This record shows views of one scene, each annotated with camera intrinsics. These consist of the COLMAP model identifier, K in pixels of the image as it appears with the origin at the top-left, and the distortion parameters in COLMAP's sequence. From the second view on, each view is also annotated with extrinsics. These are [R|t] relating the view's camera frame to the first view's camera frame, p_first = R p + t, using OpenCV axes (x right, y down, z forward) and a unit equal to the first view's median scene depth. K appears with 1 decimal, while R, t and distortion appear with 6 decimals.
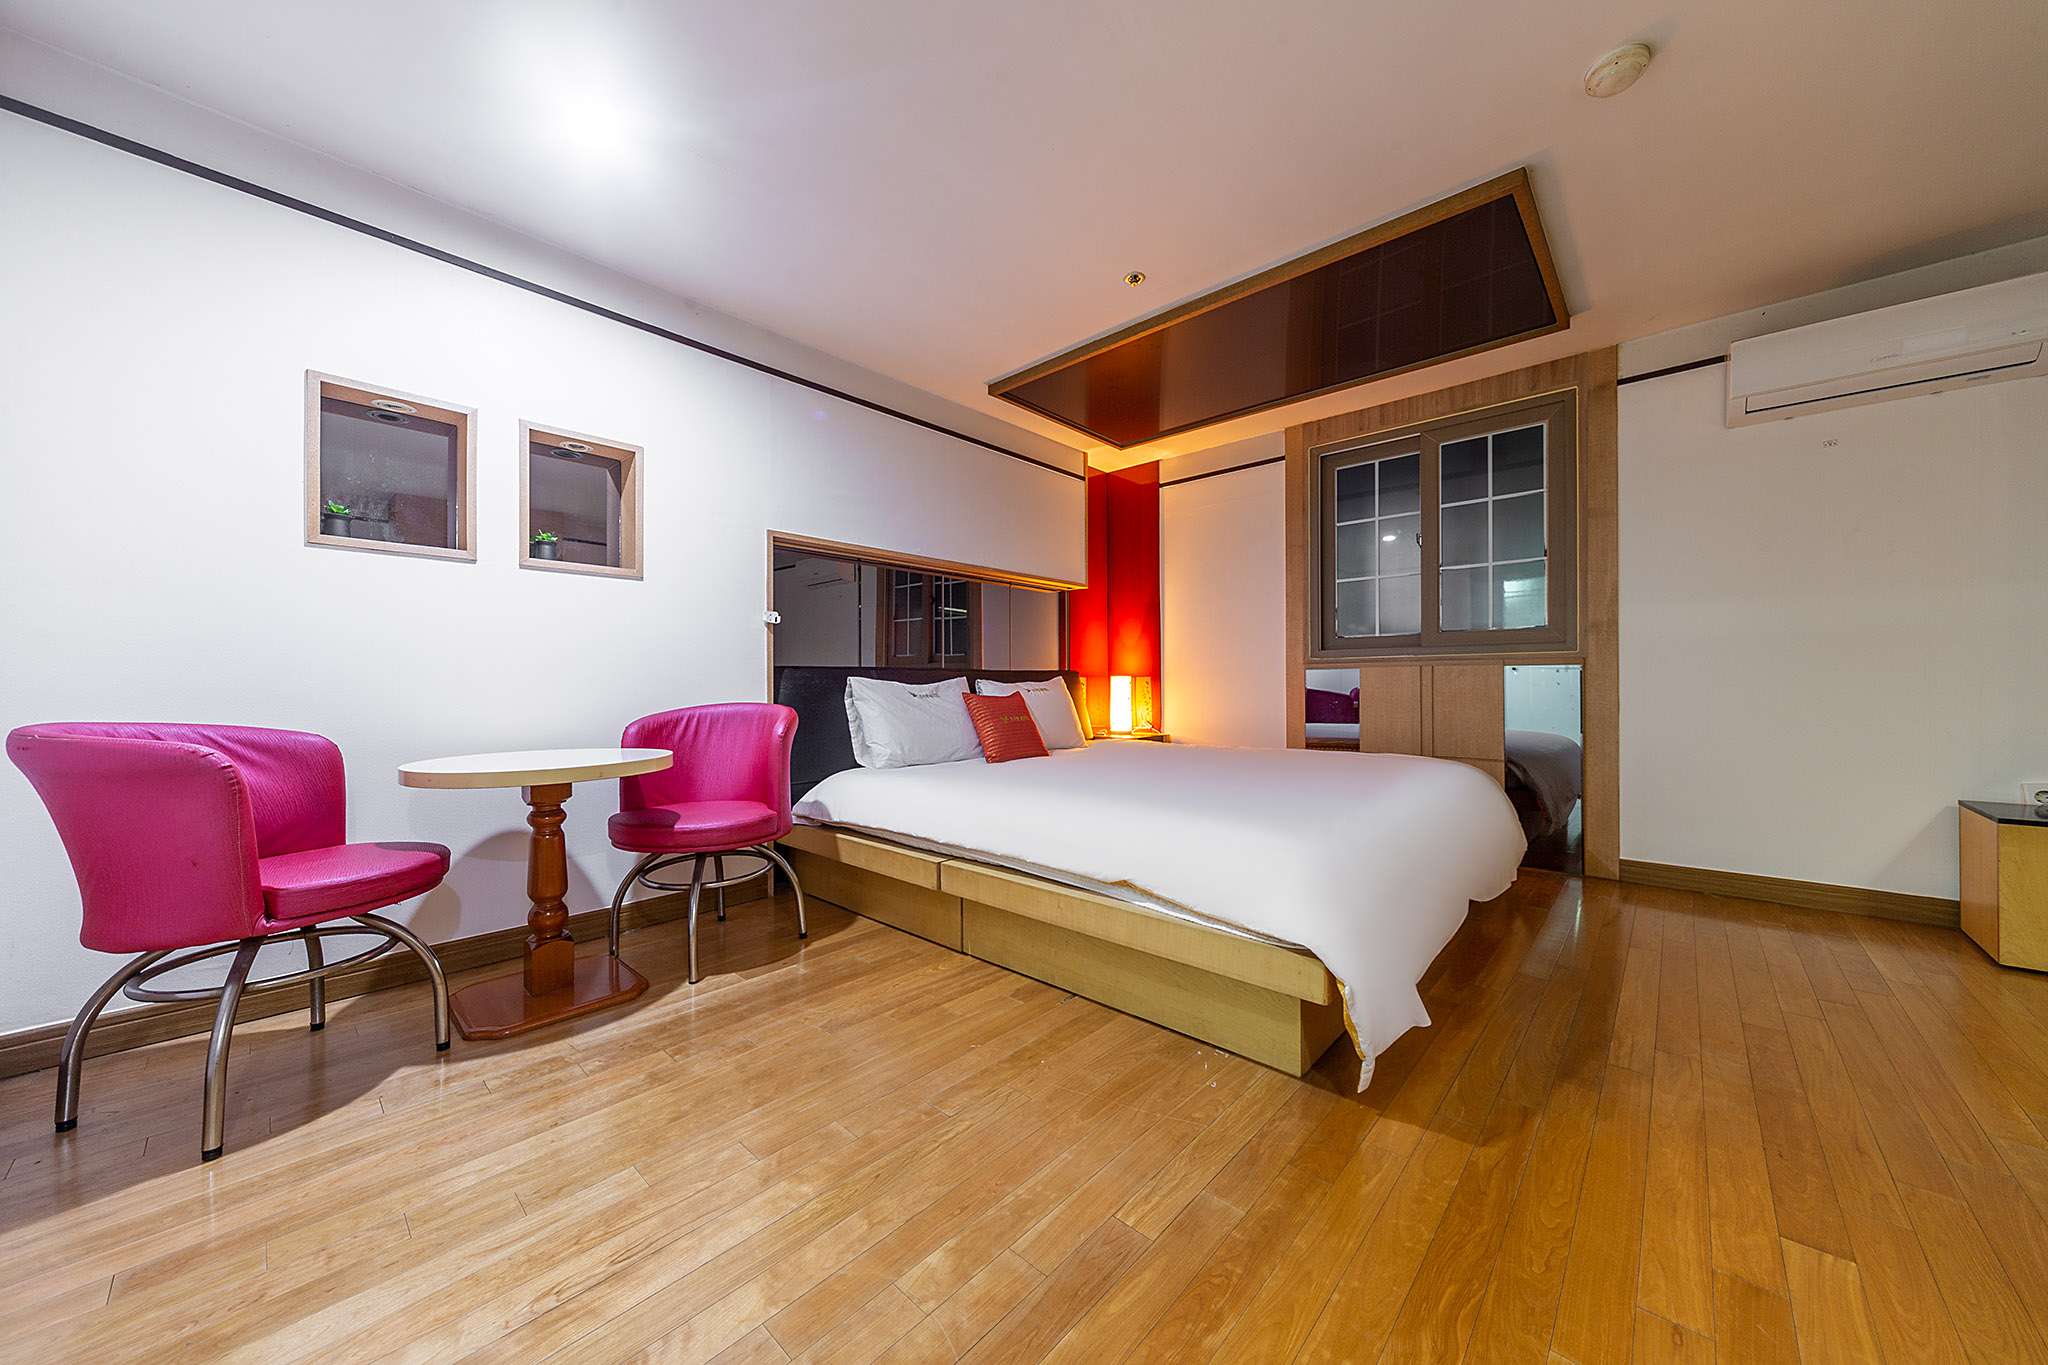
lens RADIAL K [[699.7, 0, 1045.6], [0, 699.7, 679.4], [0, 0, 1]] dist [-0.000602, 0.000093]
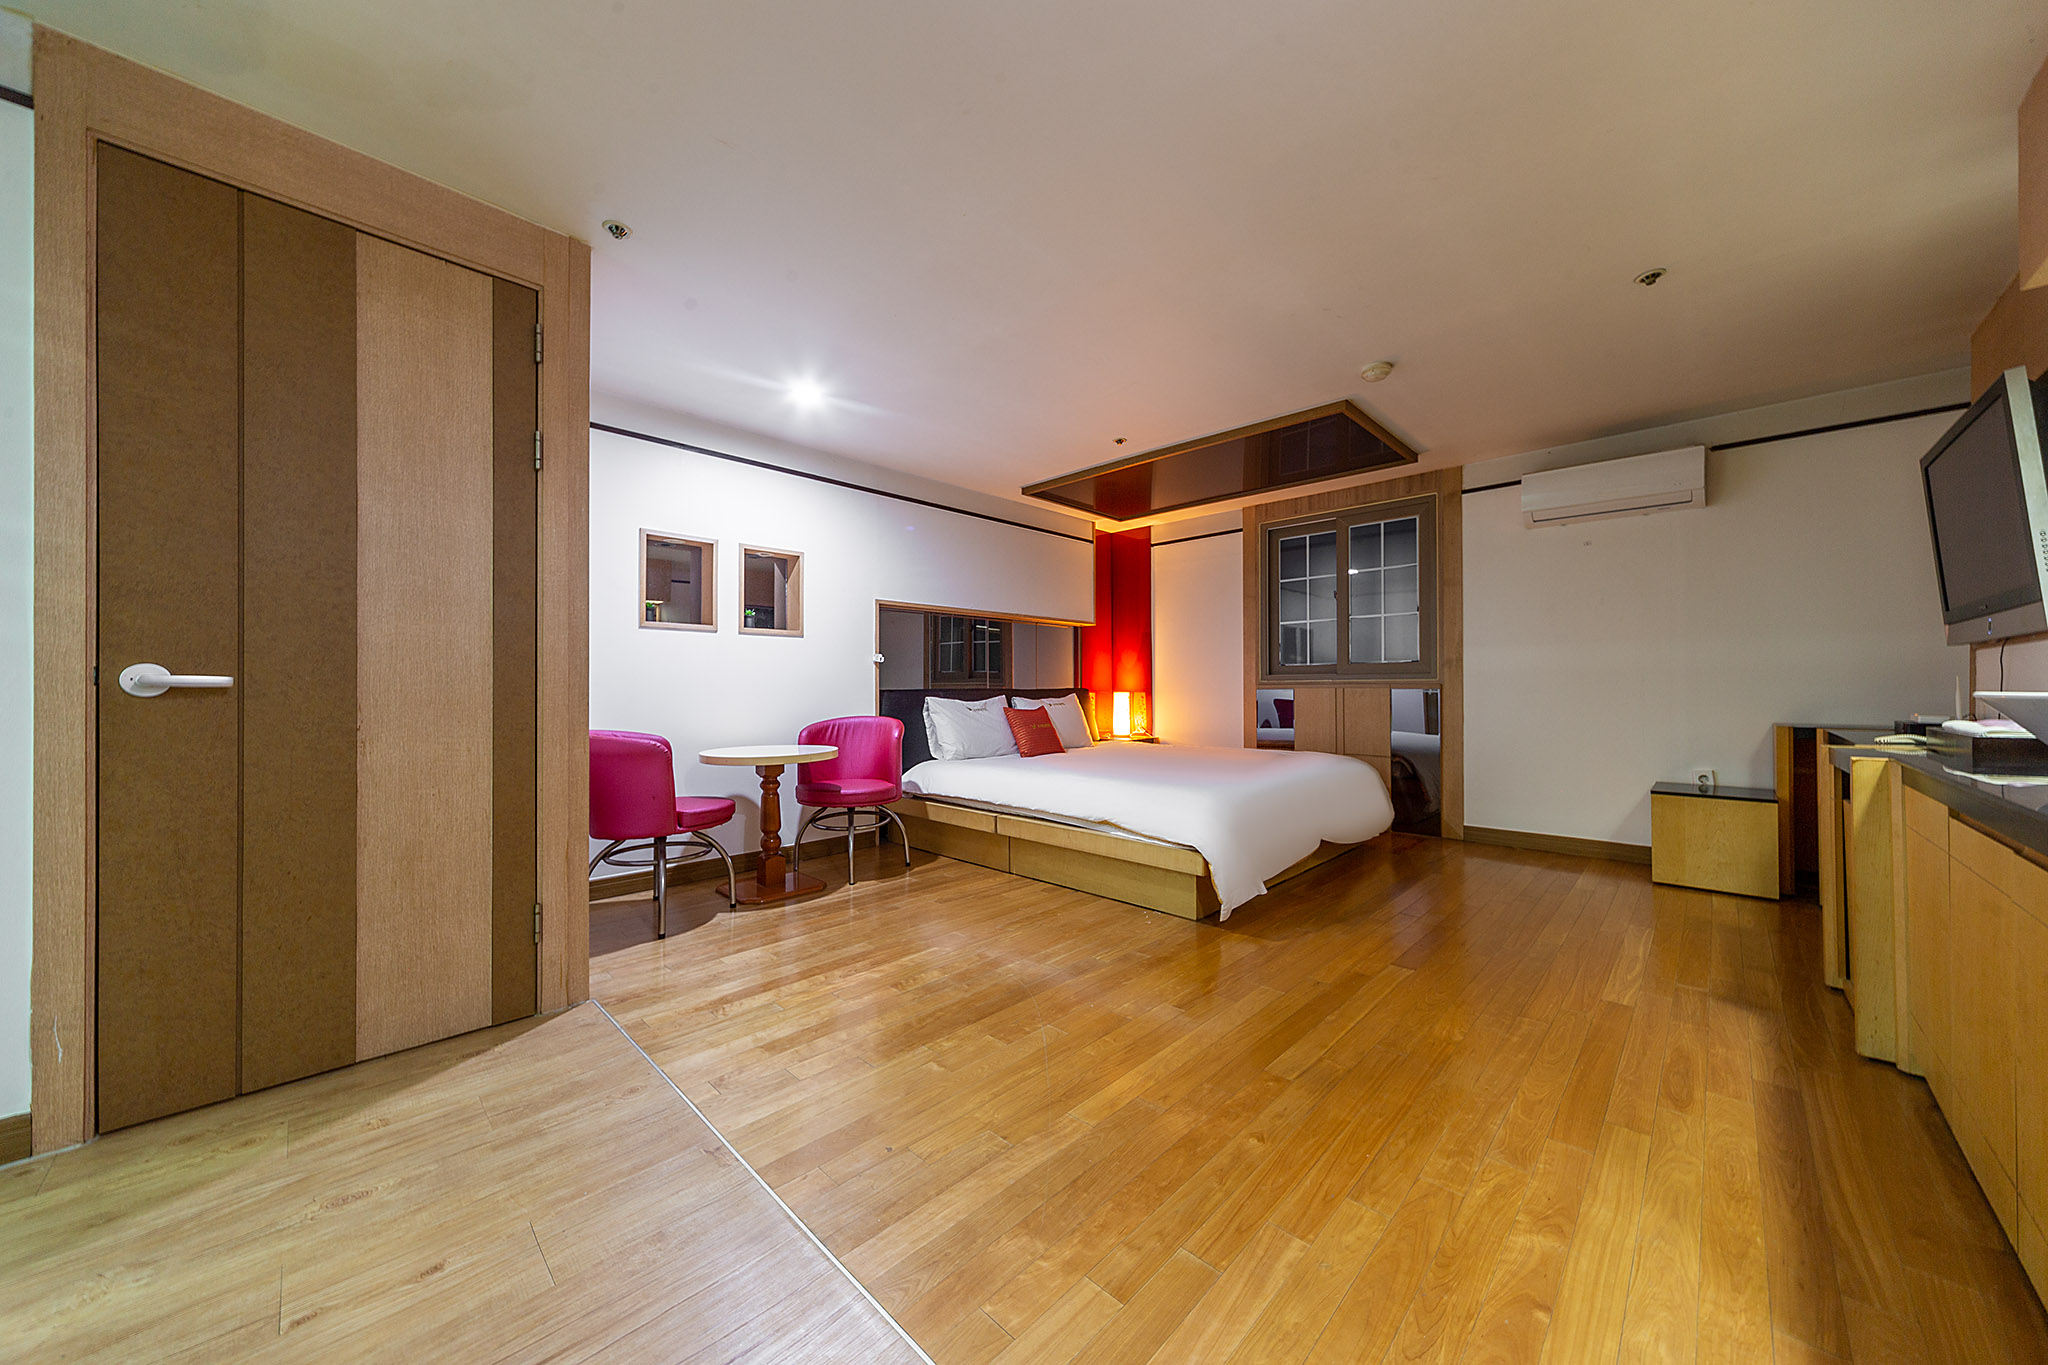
lens RADIAL K [[699.7, 0, 1044.8], [0, 699.7, 674.7], [0, 0, 1]] dist [-0.000602, 0.000093]
pose [[0.999531, -0.000035, -0.030609, 0.009214], [-0.000266, 0.999952, -0.009838, -0.042472], [0.030608, 0.009842, 0.999483, -0.530497]]
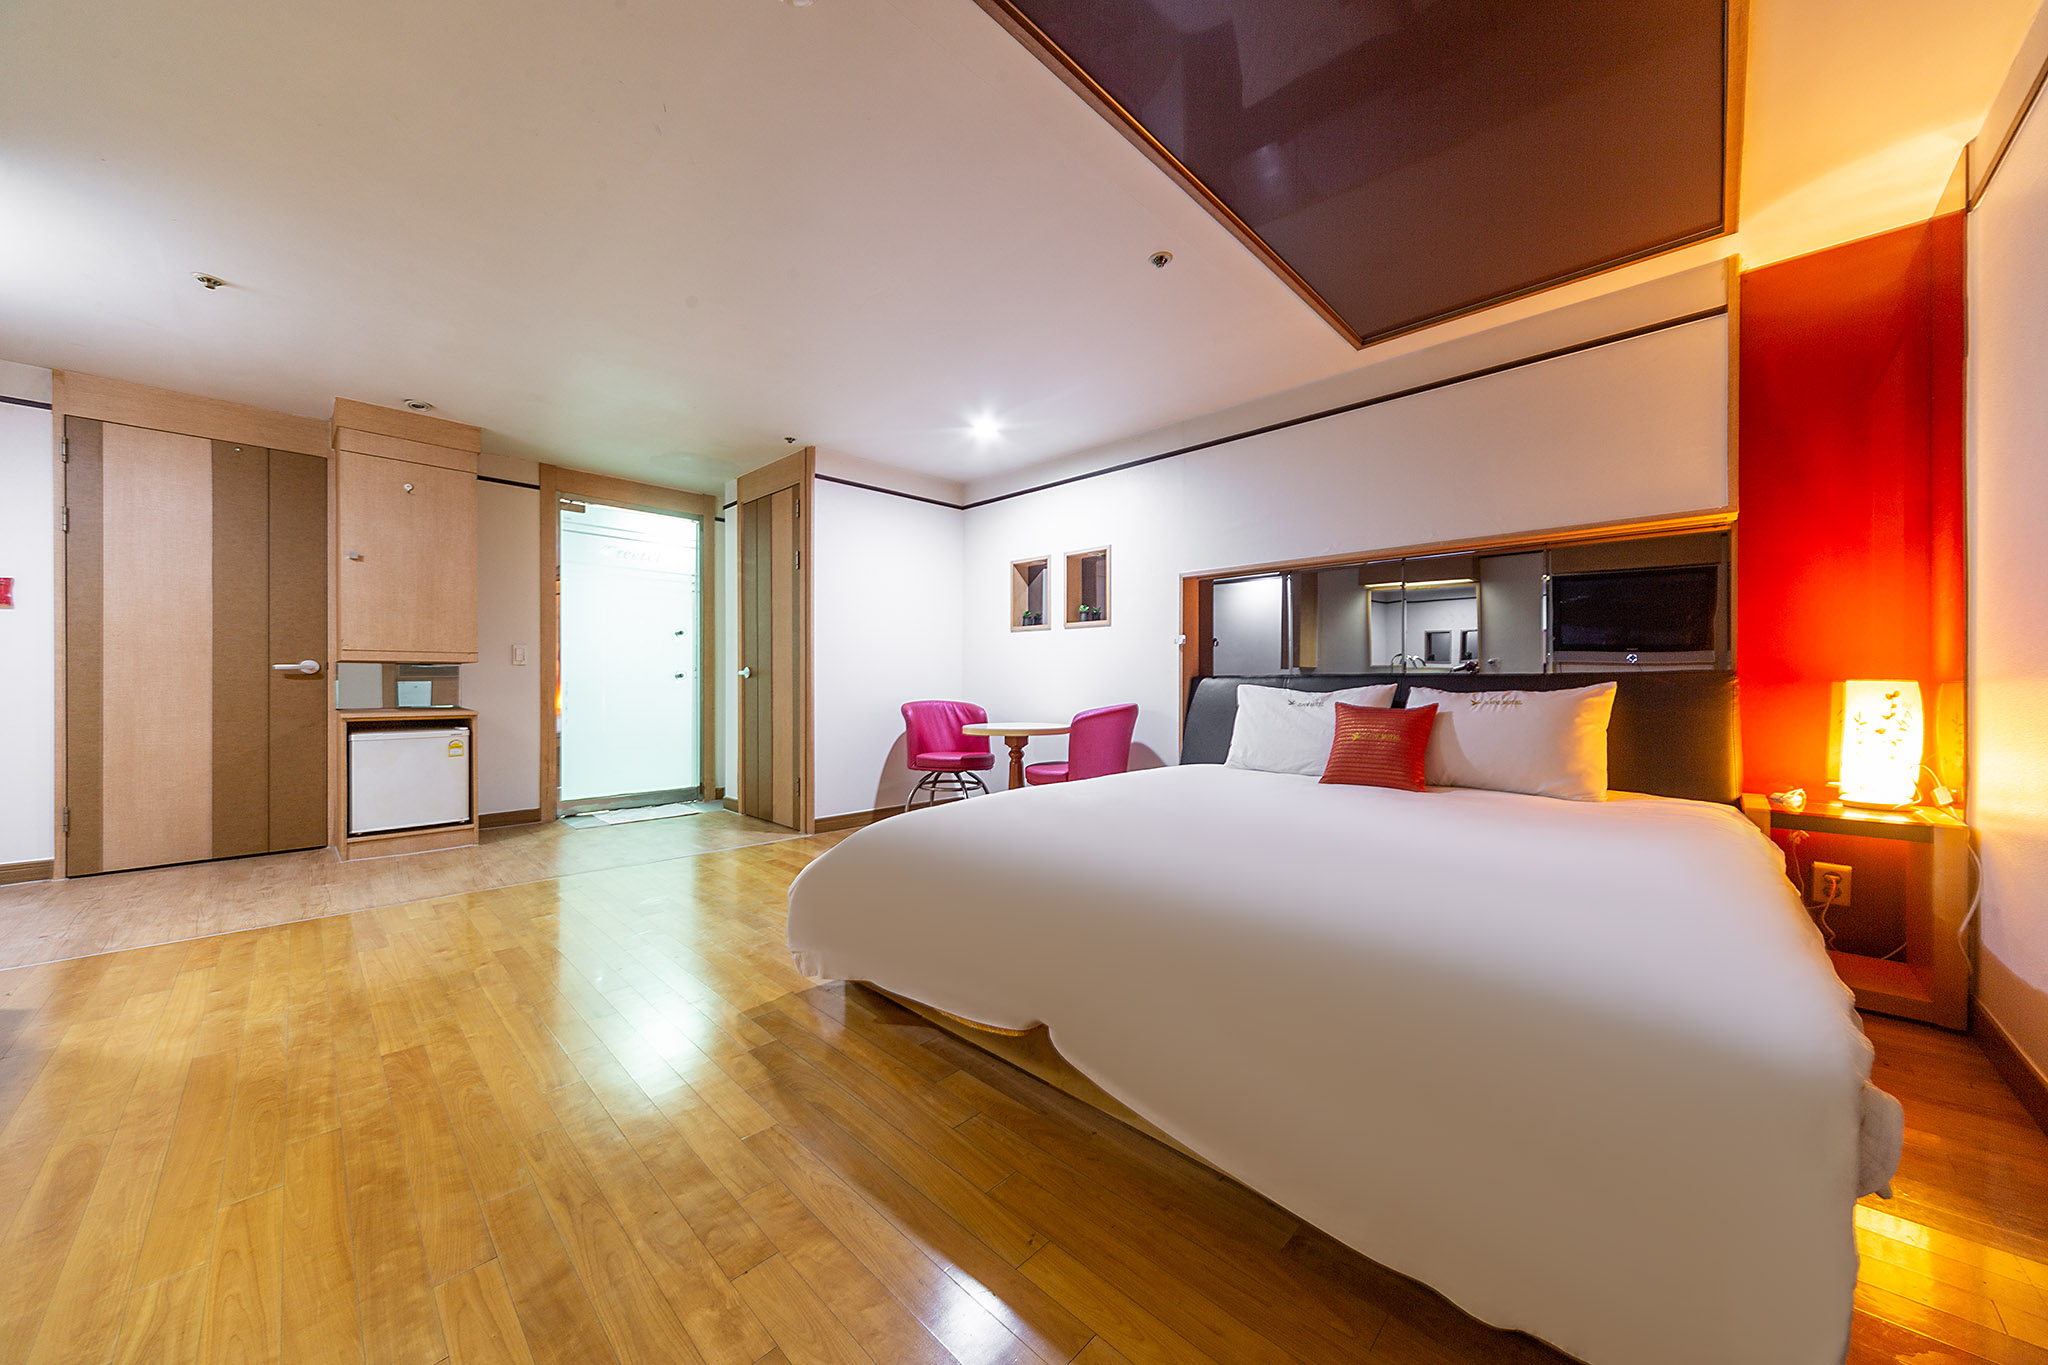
lens RADIAL K [[699.7, 0, 1030.3], [0, 699.7, 677.1], [0, 0, 1]] dist [-0.000602, 0.000093]
pose [[-0.041057, -0.003074, -0.999152, 1.038800], [0.006948, 0.999970, -0.003362, -0.018559], [0.999133, -0.007080, -0.041034, 0.857910]]
